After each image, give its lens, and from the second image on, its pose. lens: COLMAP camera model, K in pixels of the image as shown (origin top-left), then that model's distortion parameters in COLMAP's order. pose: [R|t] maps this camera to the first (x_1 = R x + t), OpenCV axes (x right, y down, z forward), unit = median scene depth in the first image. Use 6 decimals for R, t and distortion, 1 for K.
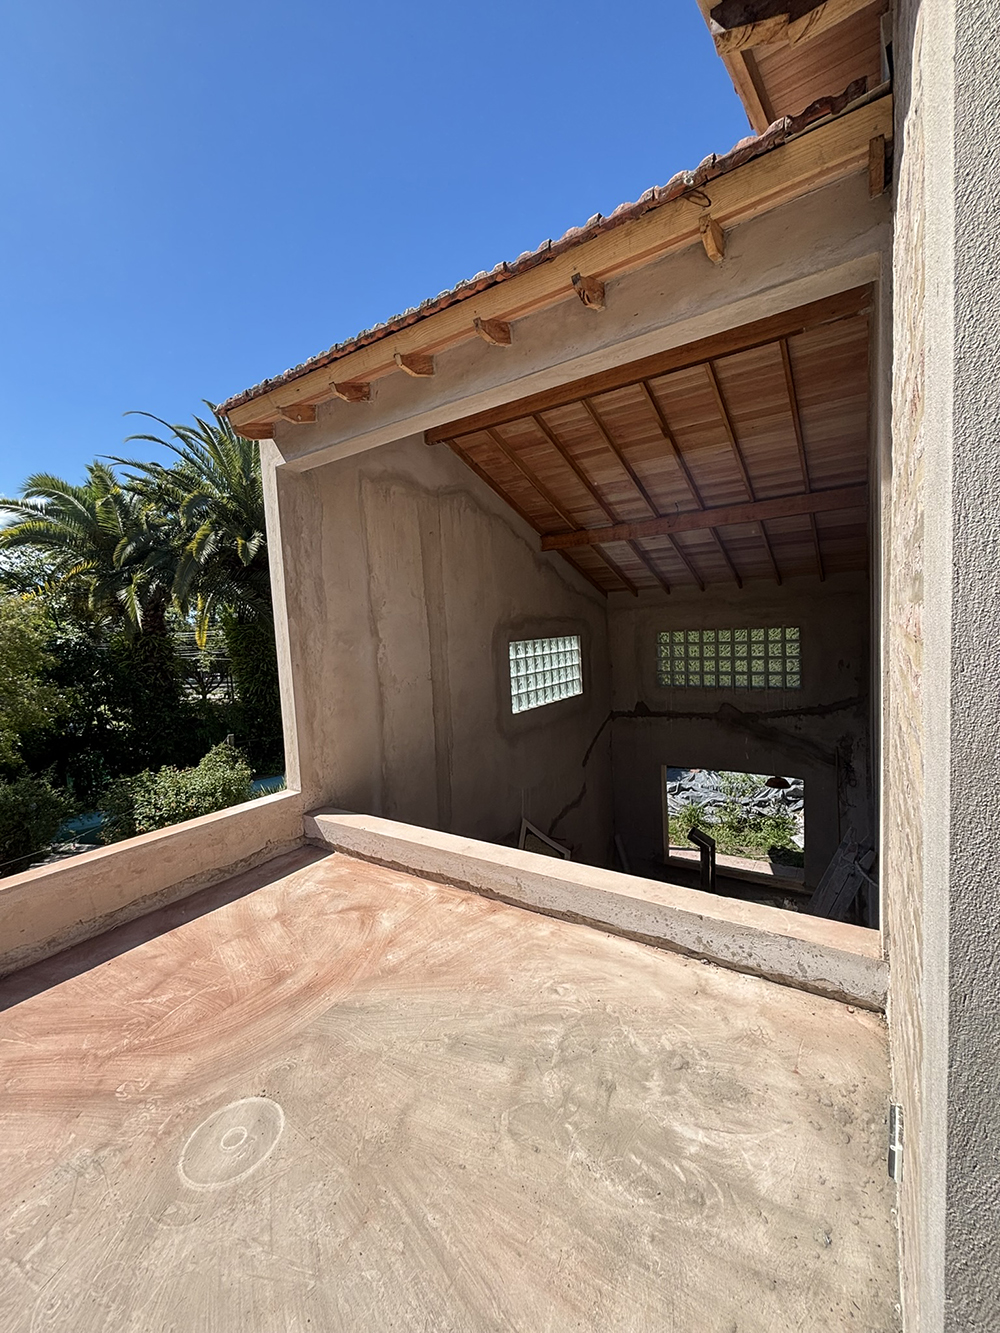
lens RADIAL K [[538.3, 0, 500.0], [0, 538.3, 666.5], [0, 0, 1]] dist [0.000747, 0.000309]
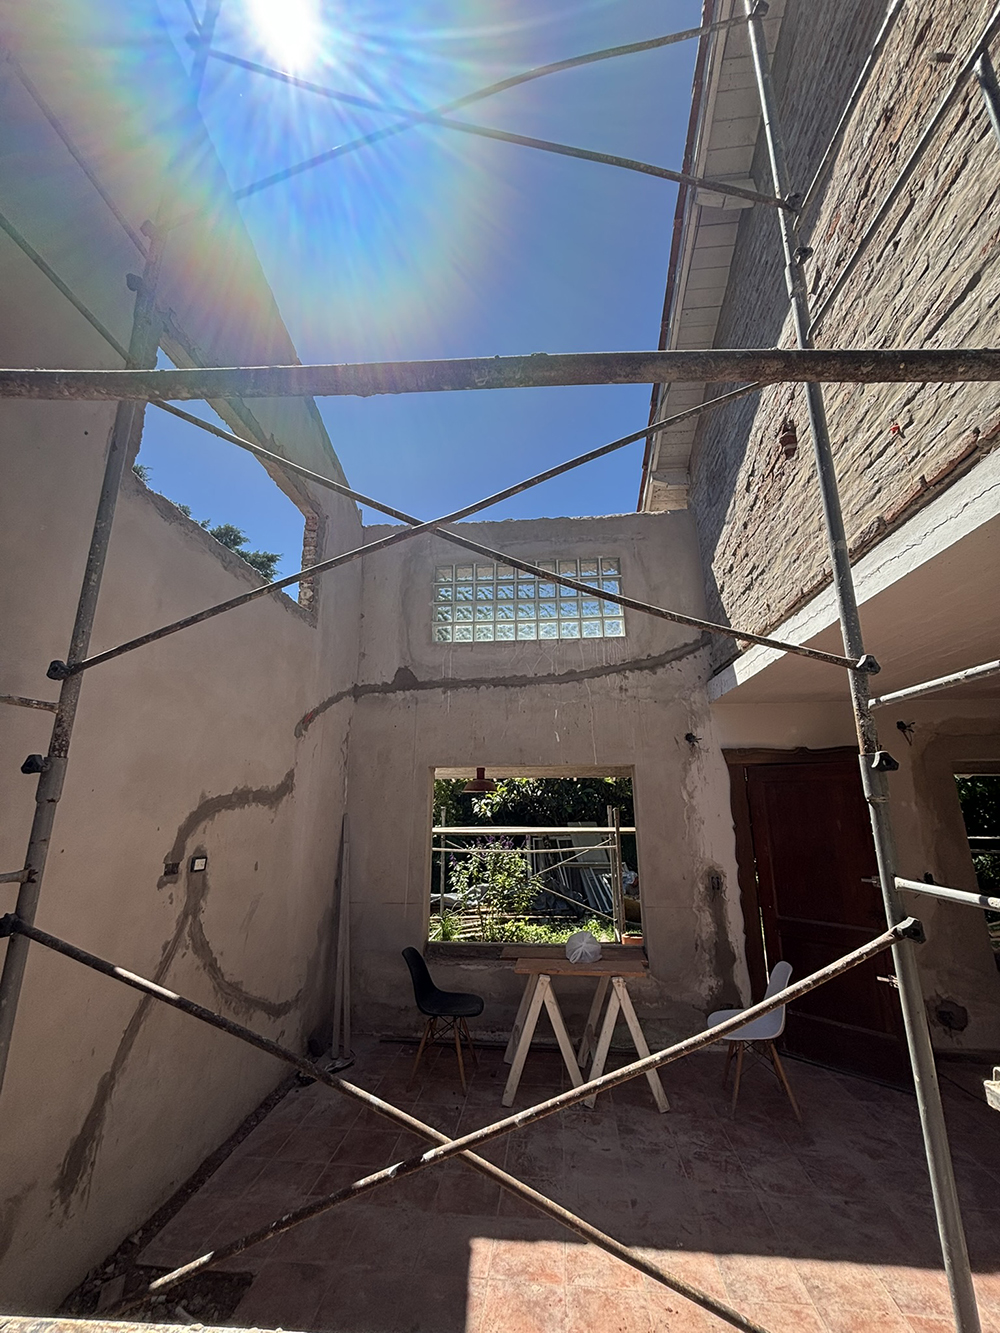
lens RADIAL K [[538.3, 0, 500.0], [0, 538.3, 666.5], [0, 0, 1]] dist [0.000747, 0.000309]
pose [[0.886152, 0.160938, 0.434549, 0.096478], [-0.008332, 0.943135, -0.332305, 0.317134], [-0.463319, 0.290852, 0.837102, 0.469114]]
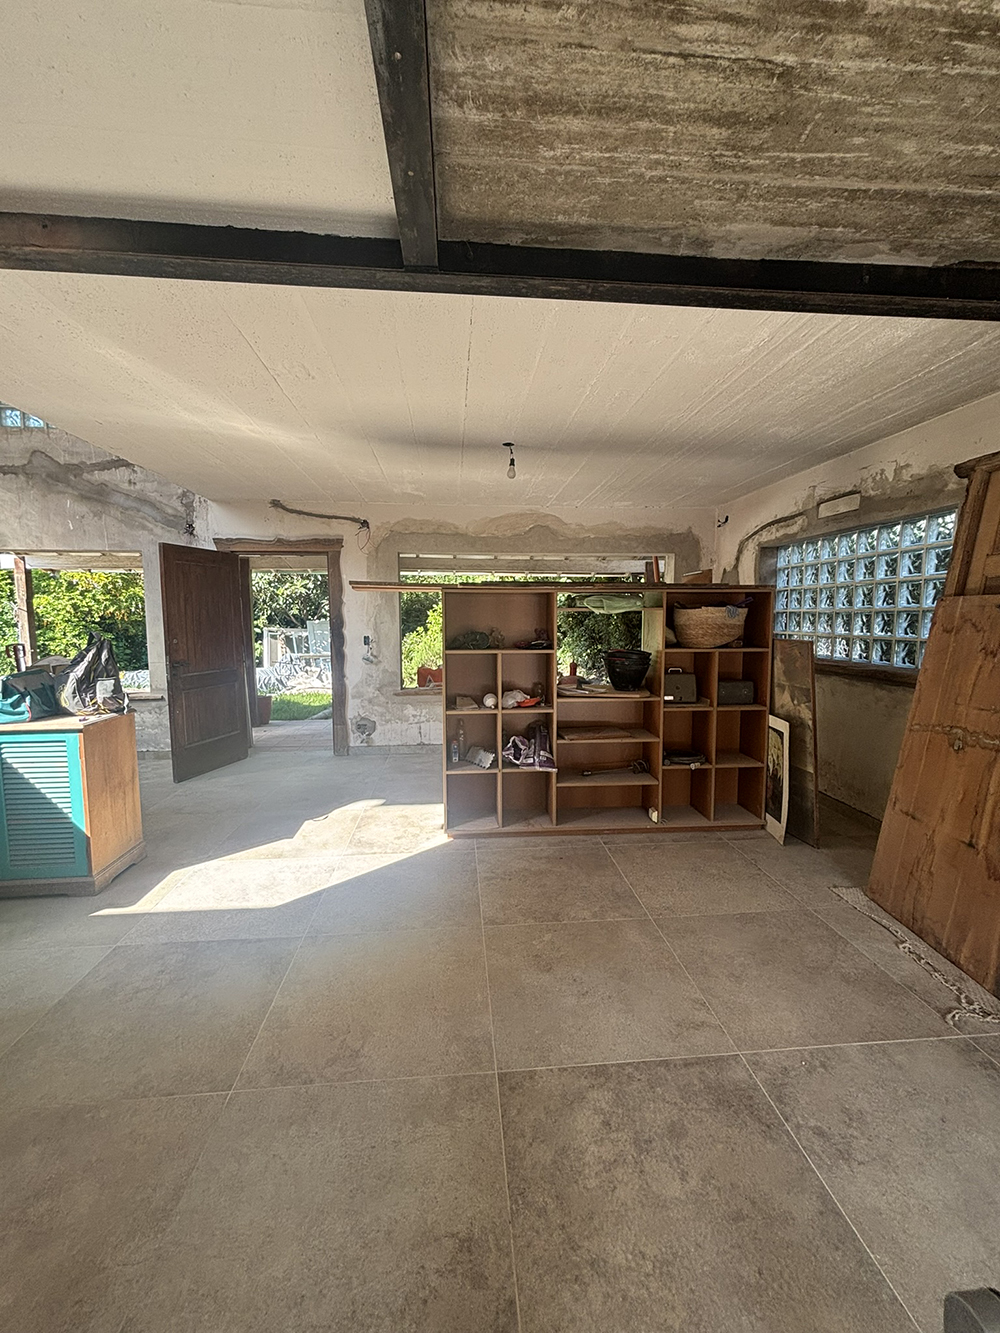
lens RADIAL K [[538.3, 0, 500.0], [0, 538.3, 666.5], [0, 0, 1]] dist [0.000747, 0.000309]
pose [[0.774858, -0.008286, 0.632081, 0.464531], [0.008790, 0.999959, 0.002332, 0.377861], [-0.632074, 0.003749, 0.774899, 0.059031]]
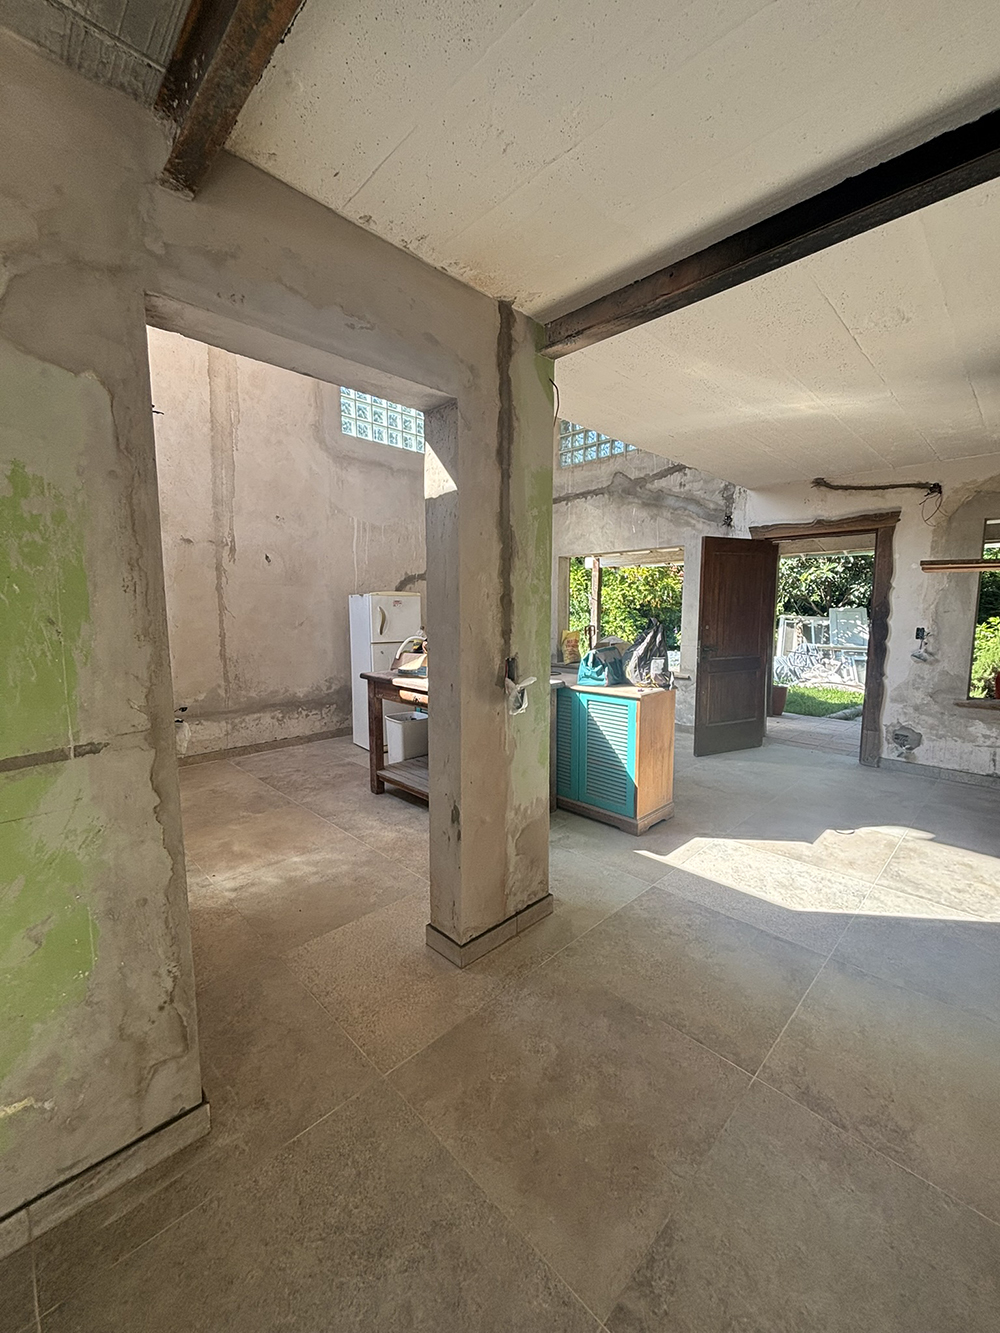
lens RADIAL K [[538.3, 0, 500.0], [0, 538.3, 666.5], [0, 0, 1]] dist [0.000747, 0.000309]
pose [[0.978619, 0.071200, -0.192965, 0.446180], [-0.062413, 0.996734, 0.051248, 0.377330], [0.195984, -0.038109, 0.979866, 0.067184]]
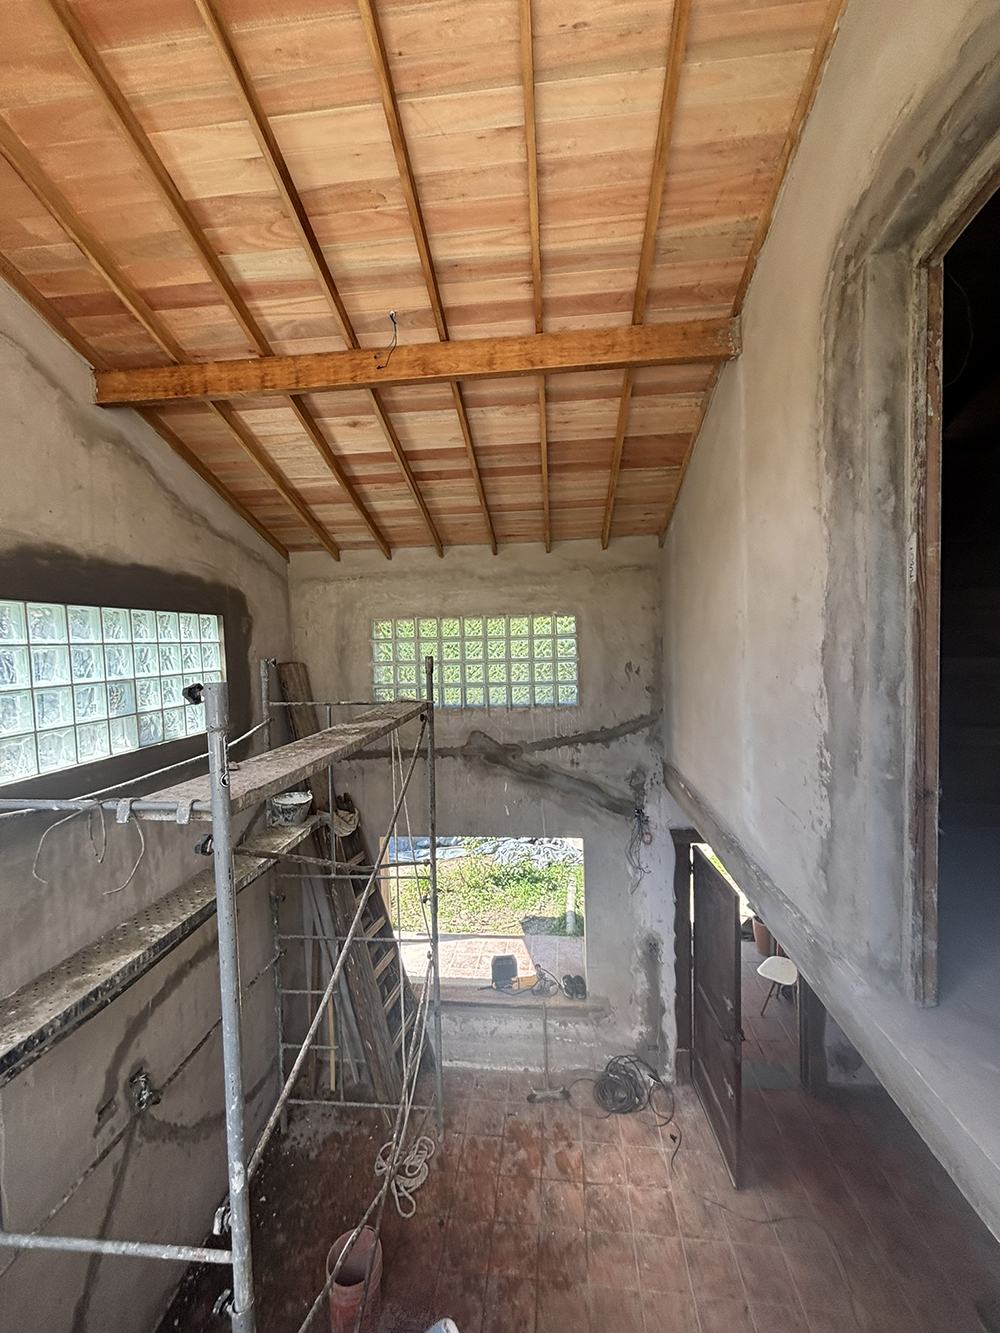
lens RADIAL K [[538.3, 0, 500.0], [0, 538.3, 666.5], [0, 0, 1]] dist [0.000747, 0.000309]
pose [[0.886559, 0.006051, 0.462576, 0.151666], [0.015179, 0.998996, -0.042160, 0.018926], [-0.462366, 0.044399, 0.885577, 0.430182]]
